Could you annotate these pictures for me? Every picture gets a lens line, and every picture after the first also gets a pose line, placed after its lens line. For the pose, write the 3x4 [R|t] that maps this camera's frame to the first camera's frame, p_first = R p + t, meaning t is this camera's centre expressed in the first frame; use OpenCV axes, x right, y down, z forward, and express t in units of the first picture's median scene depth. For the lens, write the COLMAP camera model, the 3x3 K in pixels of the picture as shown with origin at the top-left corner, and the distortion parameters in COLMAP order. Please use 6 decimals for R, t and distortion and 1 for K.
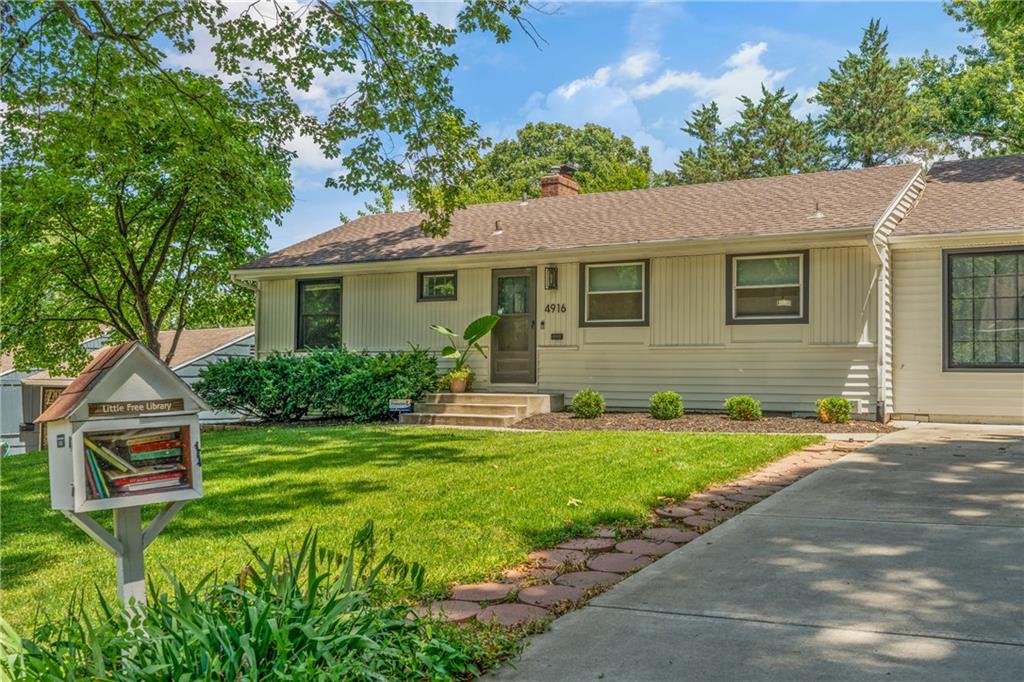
lens RADIAL K [[990.8, 0, 510.9], [0, 990.8, 340.5], [0, 0, 1]] dist [-0.001599, 0.000000]
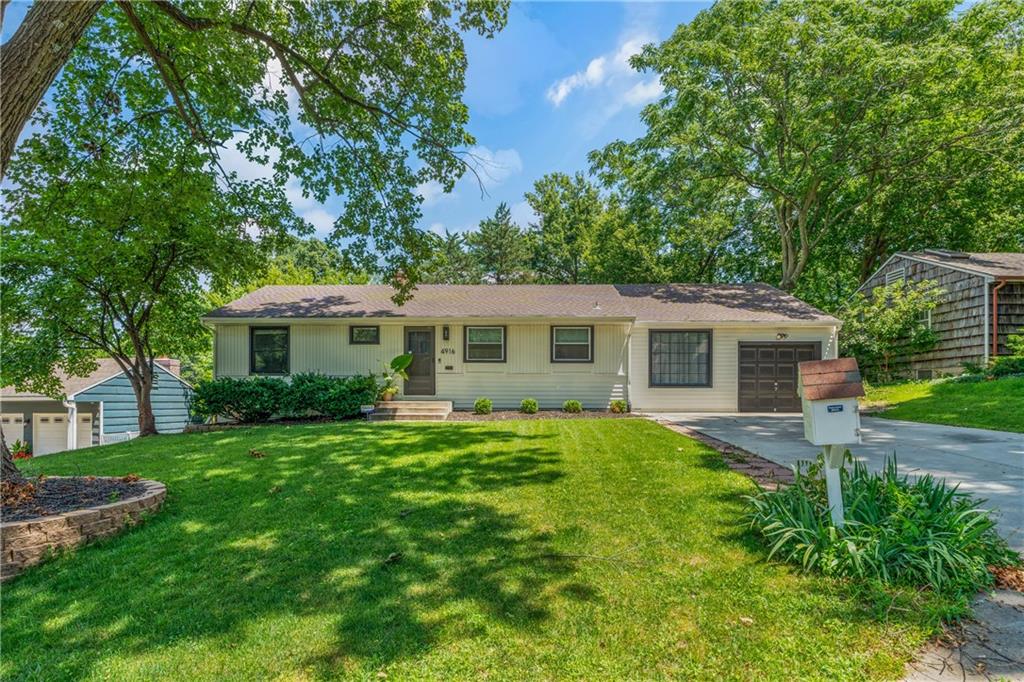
lens RADIAL K [[570.3, 0, 510.1], [0, 570.3, 389.9], [0, 0, 1]] dist [-0.002837, -0.000225]
pose [[0.877462, -0.001598, 0.479644, -0.336560], [-0.012693, 0.999567, 0.026550, 0.006987], [-0.479479, -0.029385, 0.877061, 0.079954]]
